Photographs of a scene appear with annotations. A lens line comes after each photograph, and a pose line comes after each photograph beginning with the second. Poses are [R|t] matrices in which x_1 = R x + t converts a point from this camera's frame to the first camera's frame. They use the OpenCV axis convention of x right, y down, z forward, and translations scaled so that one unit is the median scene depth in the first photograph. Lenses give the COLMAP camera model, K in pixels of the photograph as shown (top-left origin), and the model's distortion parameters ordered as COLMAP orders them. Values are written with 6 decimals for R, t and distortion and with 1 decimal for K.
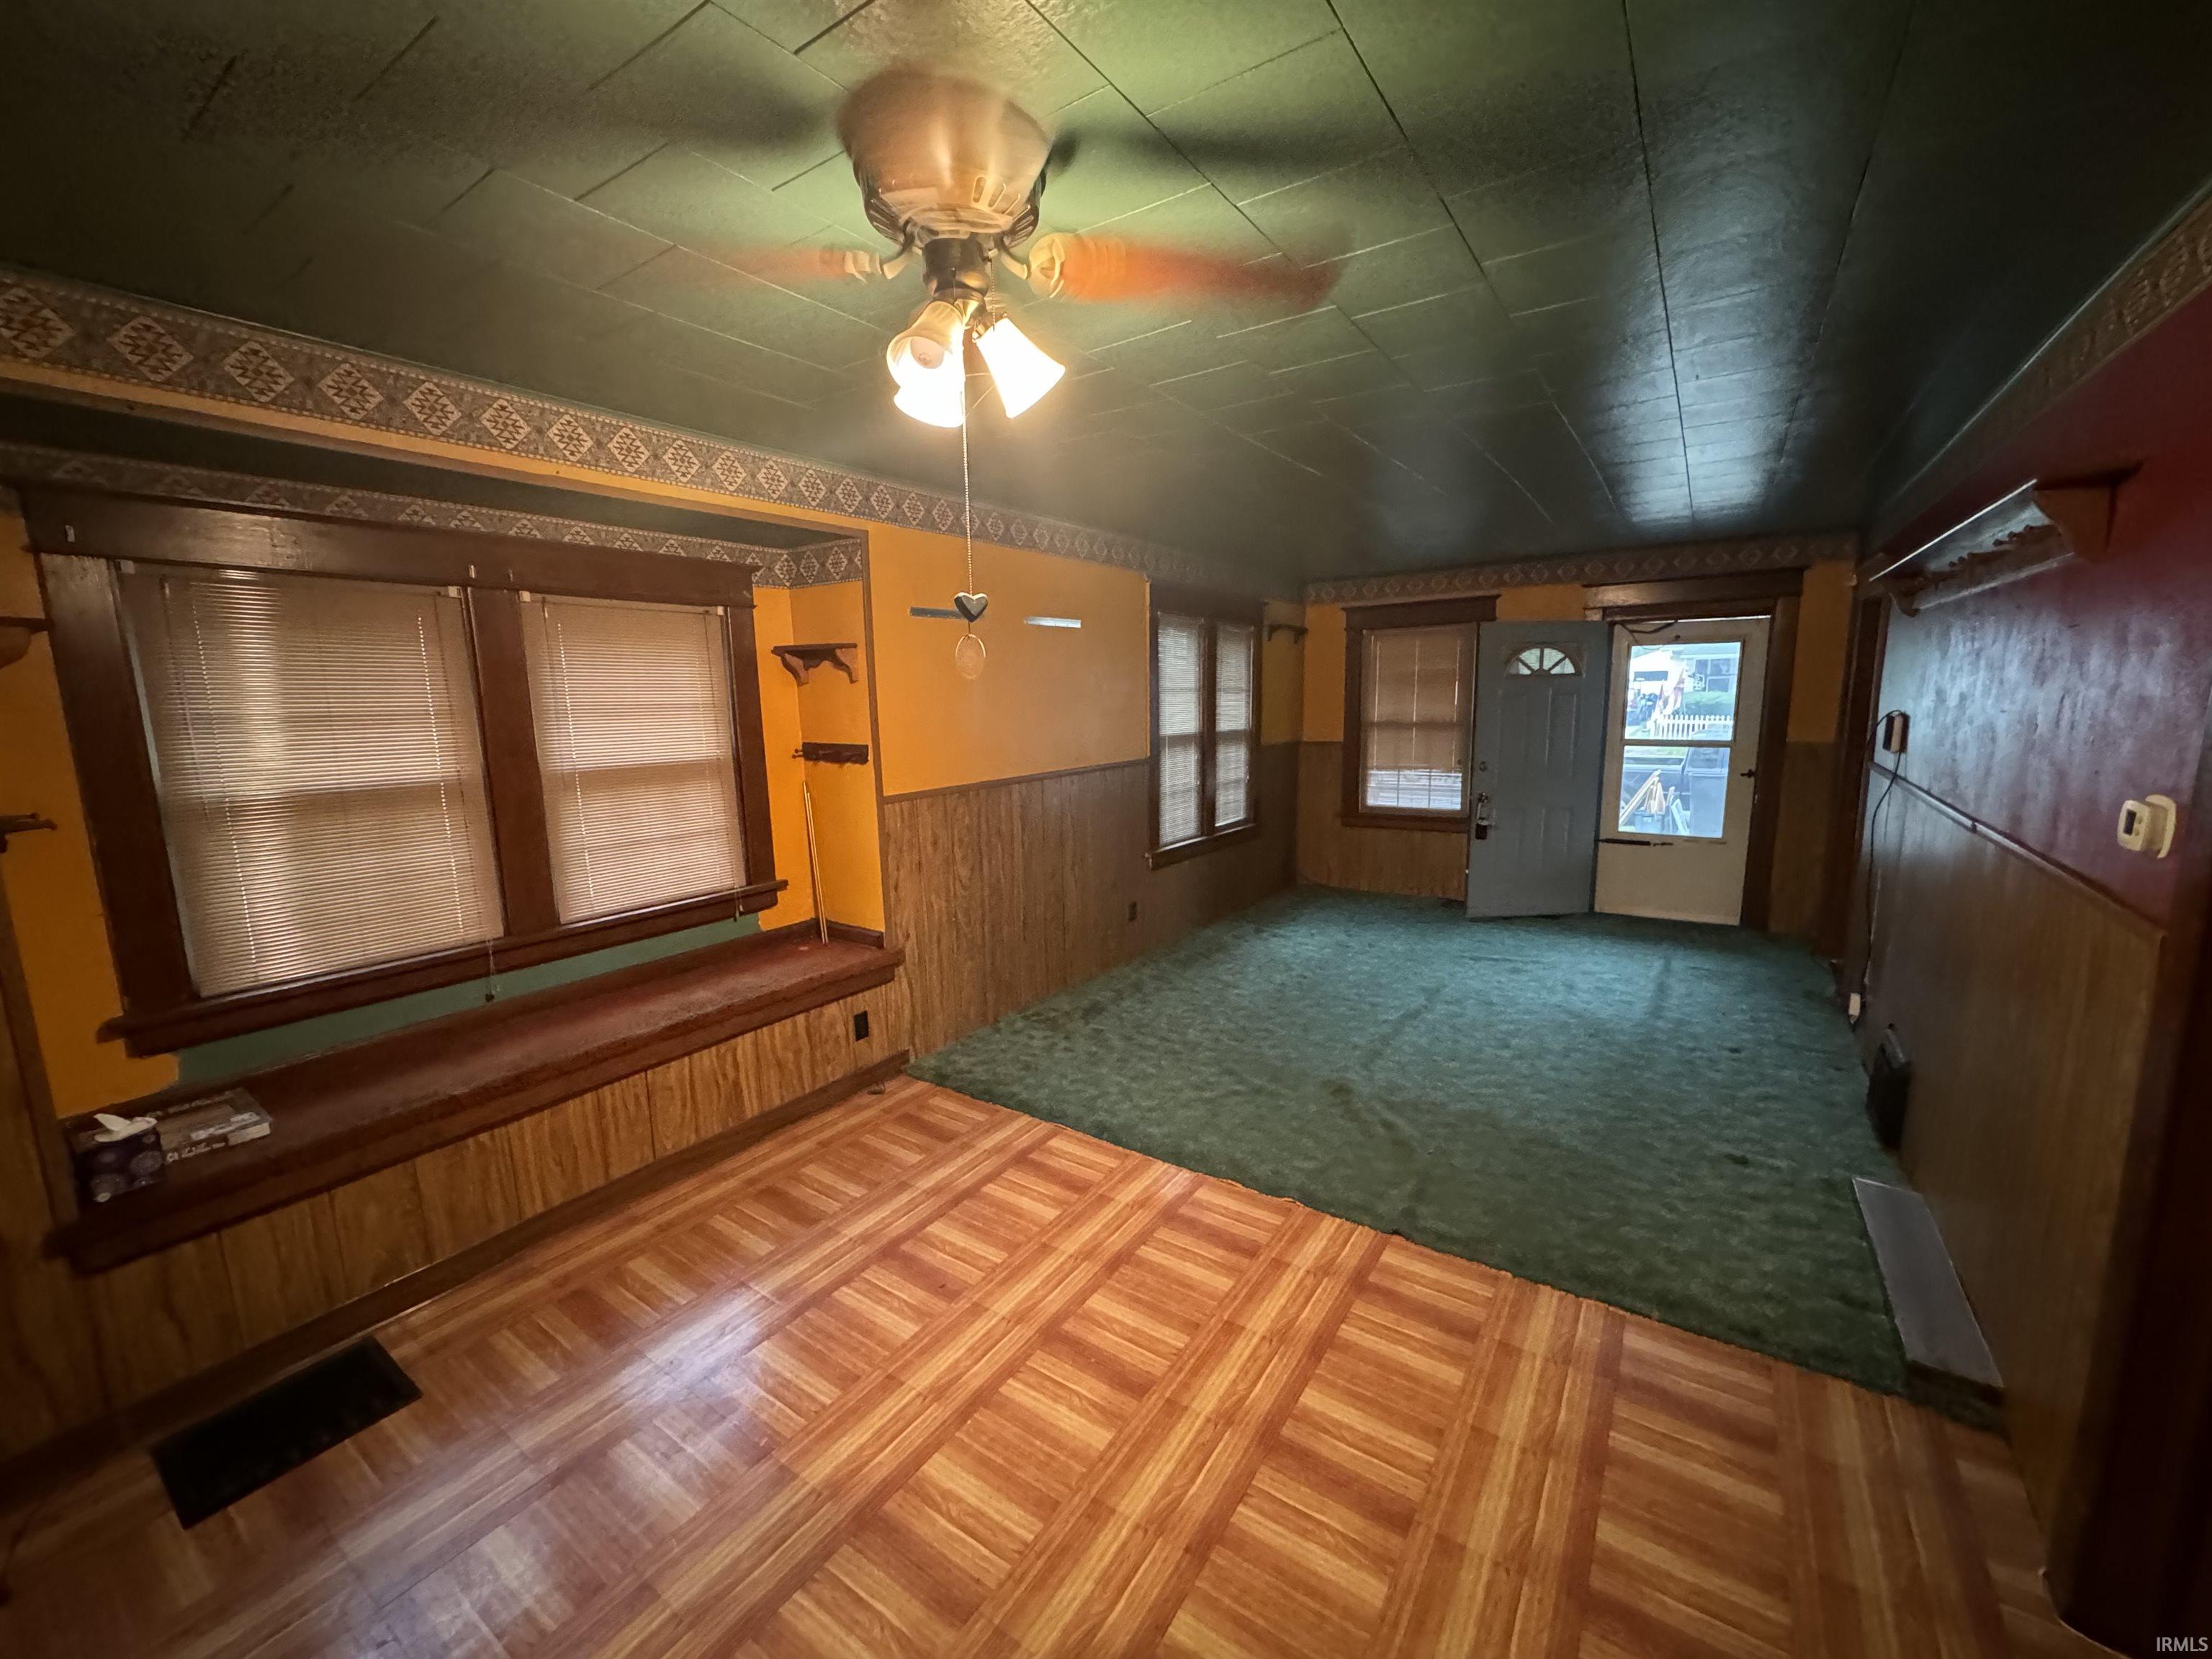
lens RADIAL K [[883.4, 0, 1102.9], [0, 883.4, 825.9], [0, 0, 1]] dist [-0.001452, 0.000232]
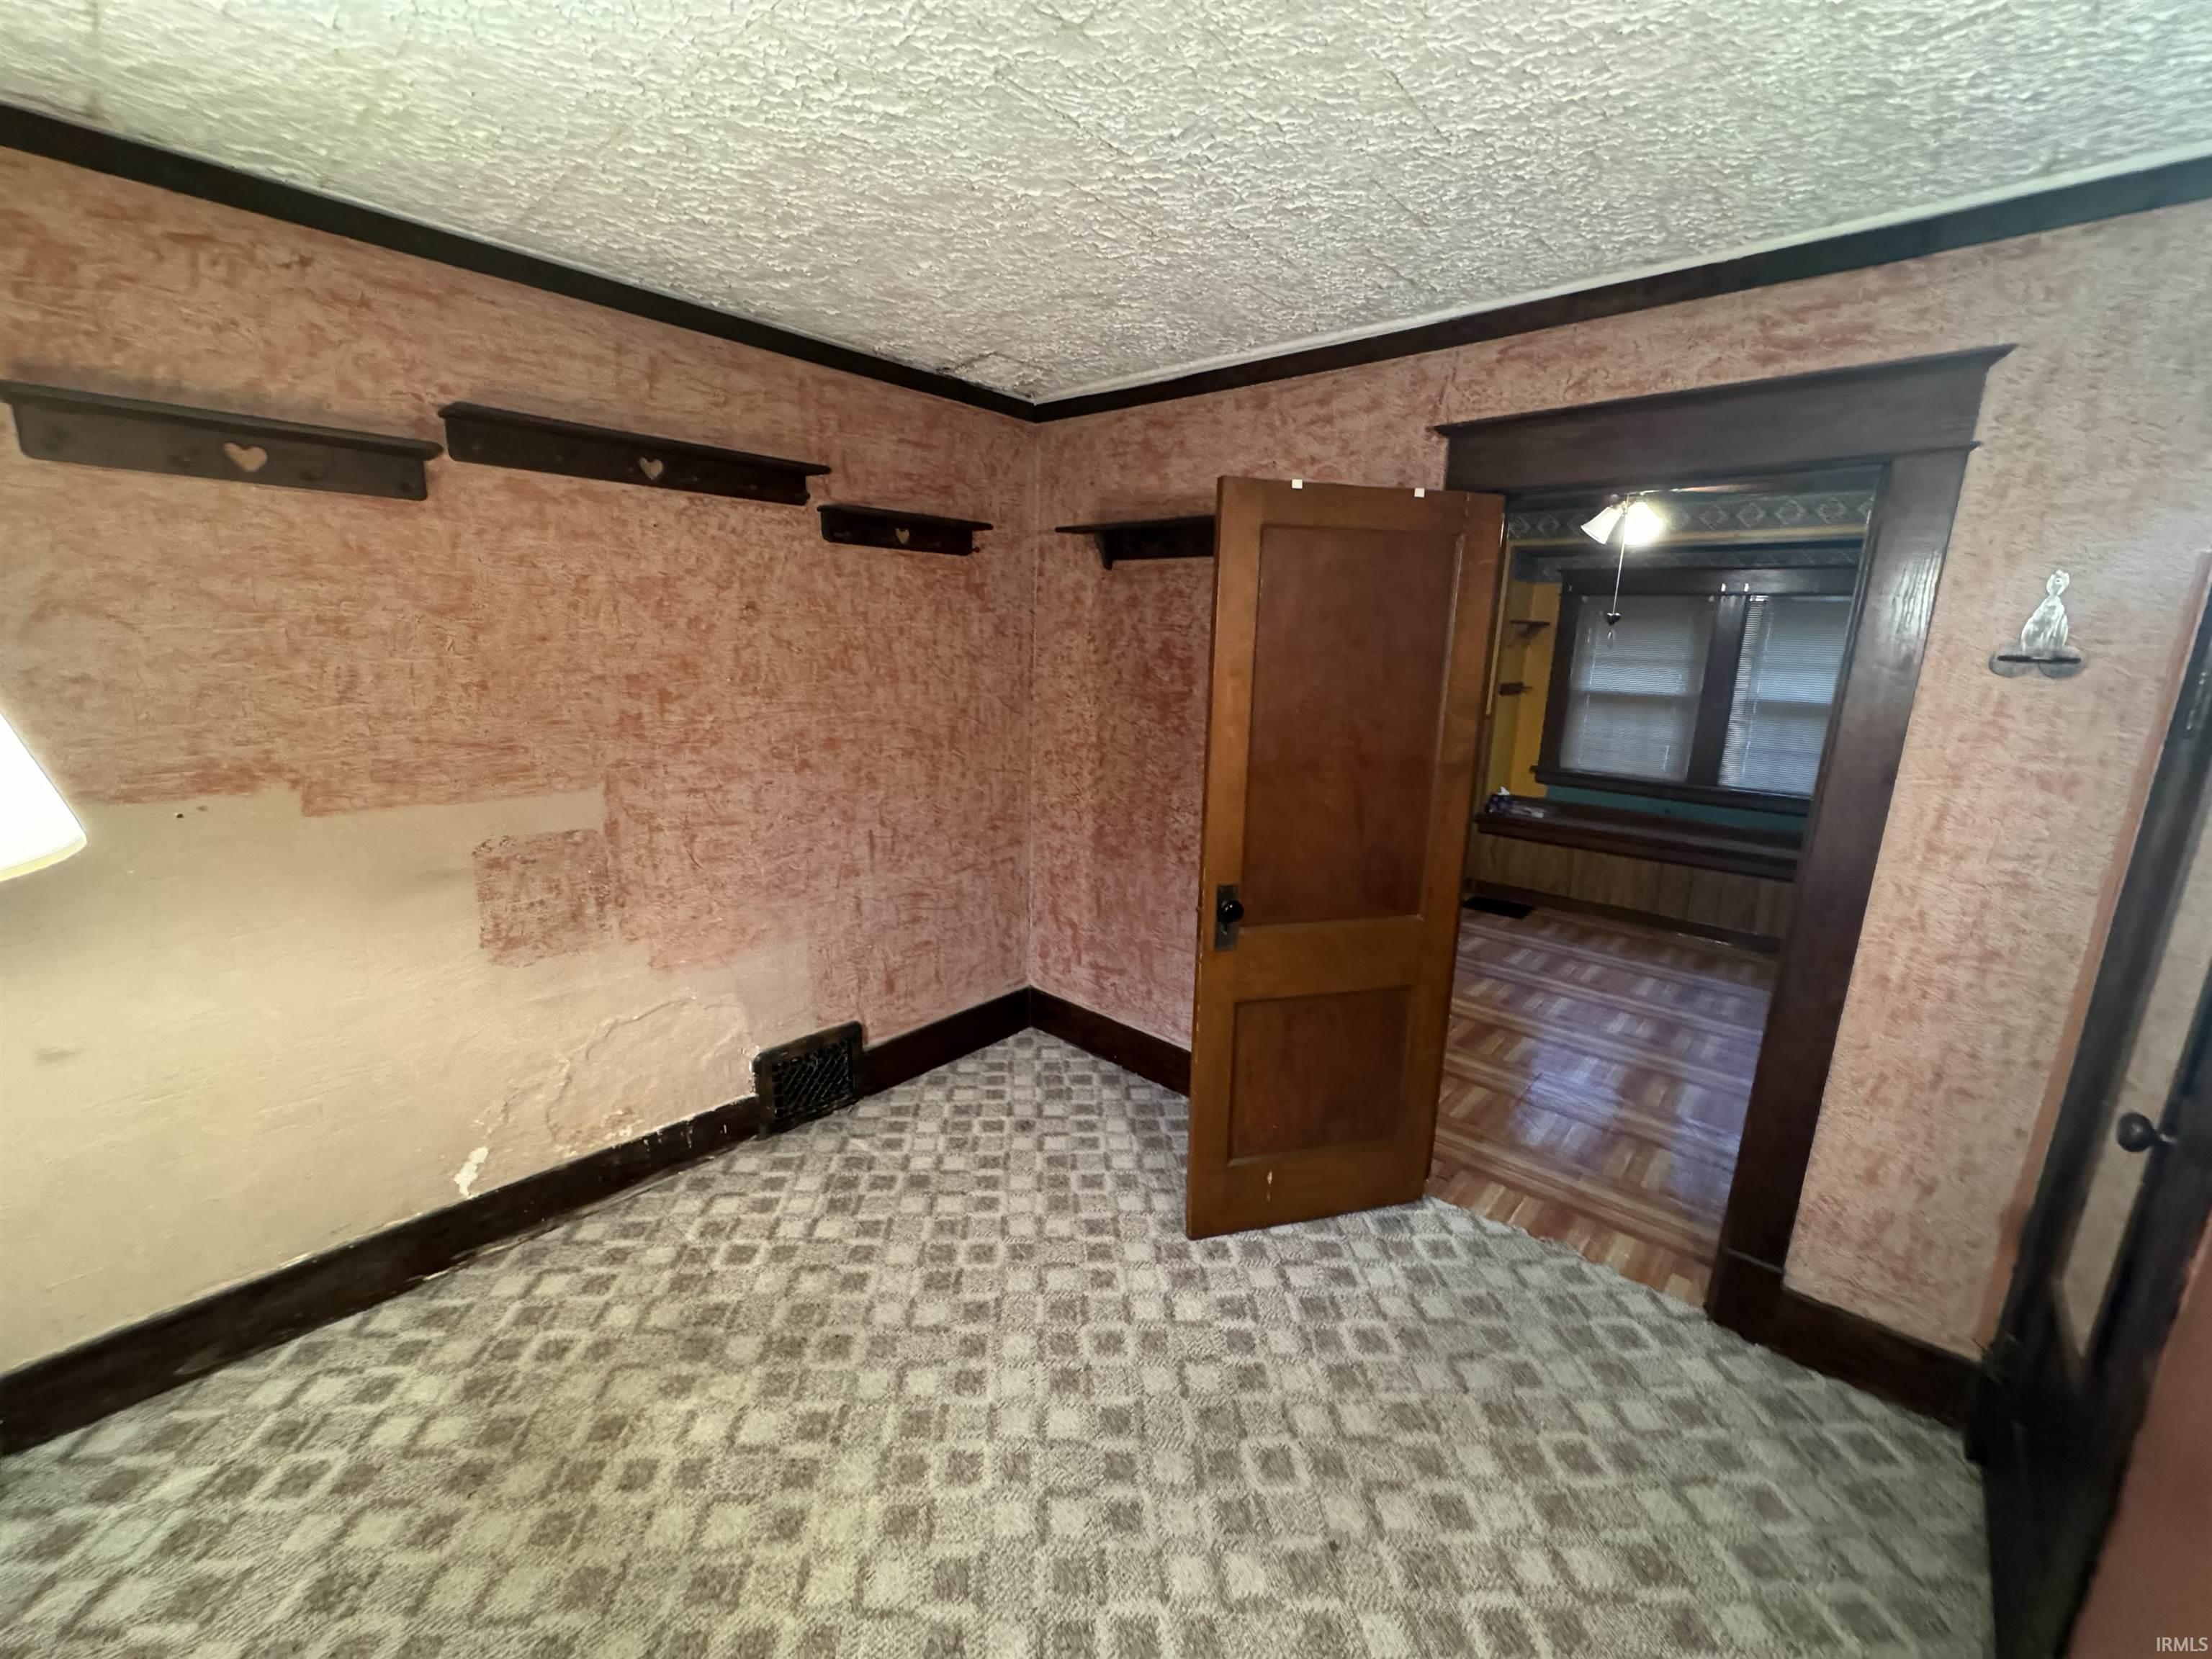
lens RADIAL K [[872.5, 0, 1103.7], [0, 872.5, 837.7], [0, 0, 1]] dist [-0.002068, -0.000328]
pose [[-0.120939, 0.236920, -0.963972, 1.115413], [-0.179133, 0.949949, 0.255947, -0.014886], [0.976363, 0.203634, -0.072445, -0.044499]]
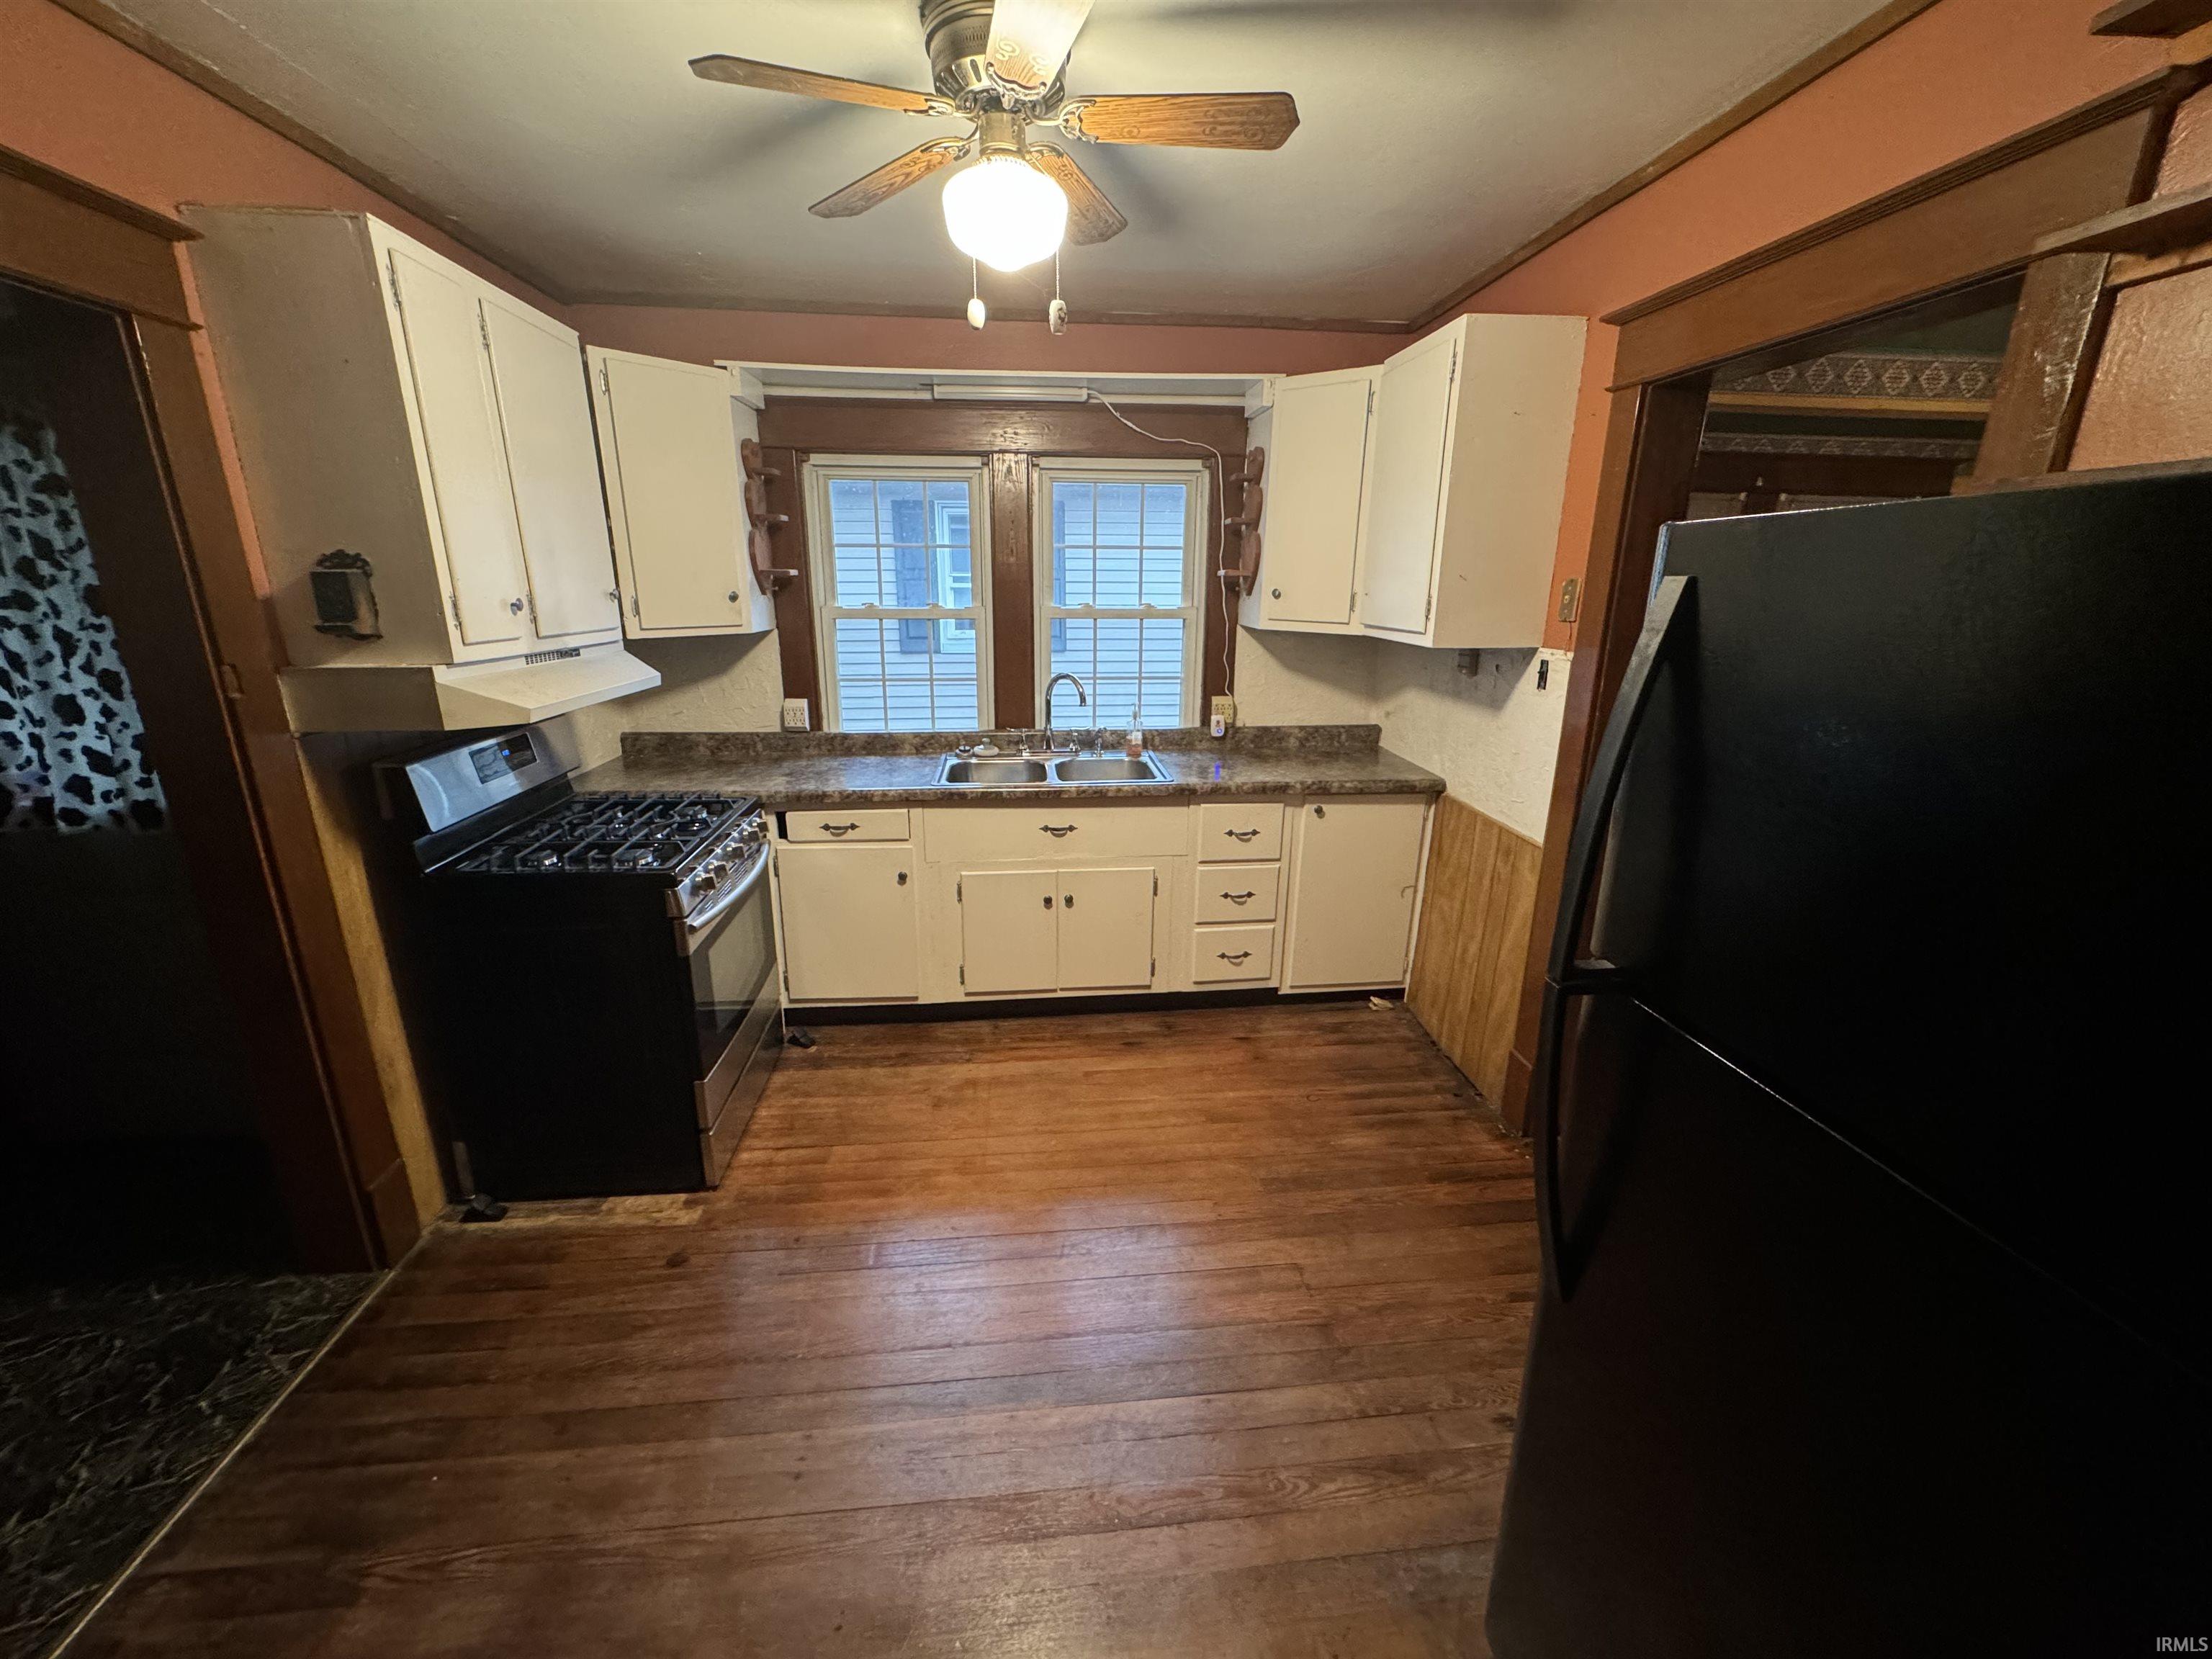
lens RADIAL K [[883.4, 0, 1102.9], [0, 883.4, 825.9], [0, 0, 1]] dist [-0.001452, 0.000232]
pose [[0.648237, 0.227371, -0.726699, -0.179615], [-0.136413, 0.973614, 0.182941, 0.122670], [0.749120, -0.019458, 0.662149, -0.652241]]
